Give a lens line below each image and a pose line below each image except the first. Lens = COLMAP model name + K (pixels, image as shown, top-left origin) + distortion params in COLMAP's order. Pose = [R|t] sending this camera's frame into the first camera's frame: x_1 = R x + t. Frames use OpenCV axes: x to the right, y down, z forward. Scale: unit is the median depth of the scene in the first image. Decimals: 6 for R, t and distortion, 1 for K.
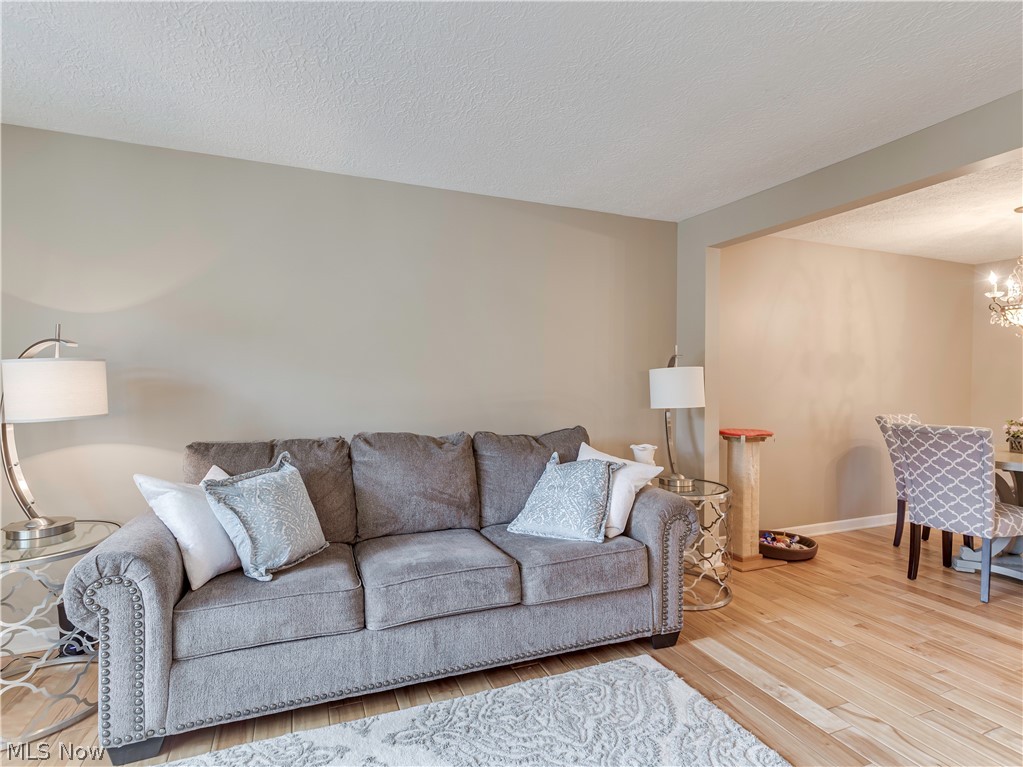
lens RADIAL K [[528.7, 0, 520.3], [0, 528.7, 384.5], [0, 0, 1]] dist [0.003871, 0.000838]
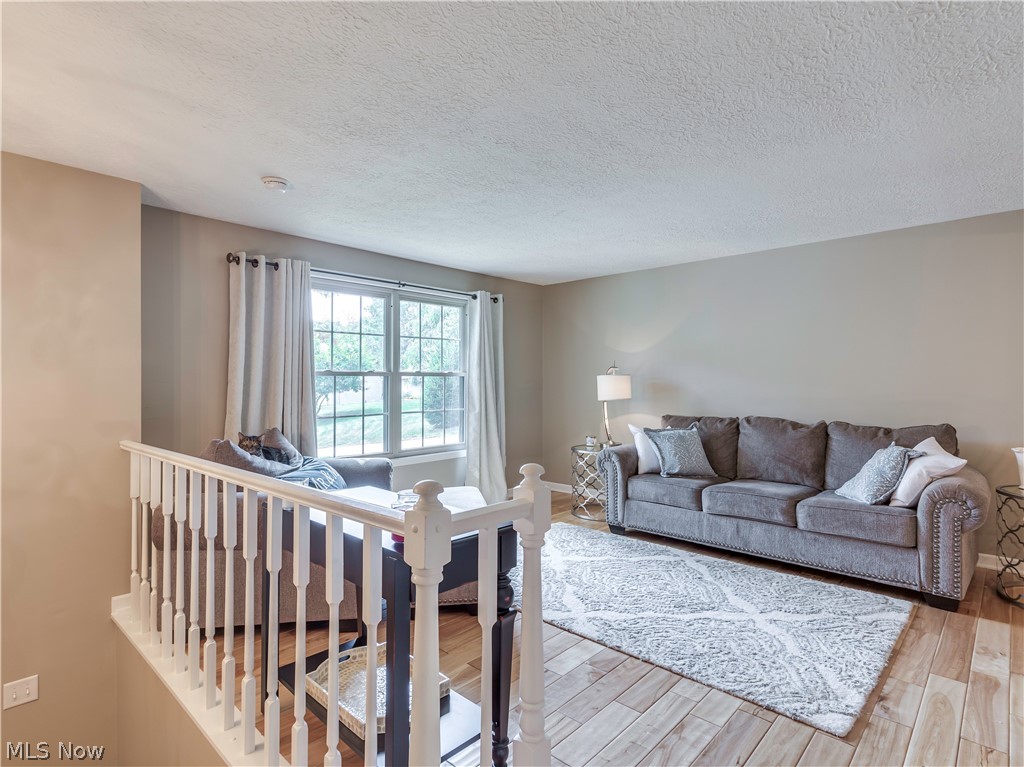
lens RADIAL K [[529.3, 0, 520.8], [0, 529.3, 384.5], [0, 0, 1]] dist [0.003871, 0.000838]
pose [[0.440079, -0.001750, -0.897957, 1.045468], [-0.001420, 0.999995, -0.002645, 0.001626], [0.897958, 0.002439, 0.440074, -0.410260]]
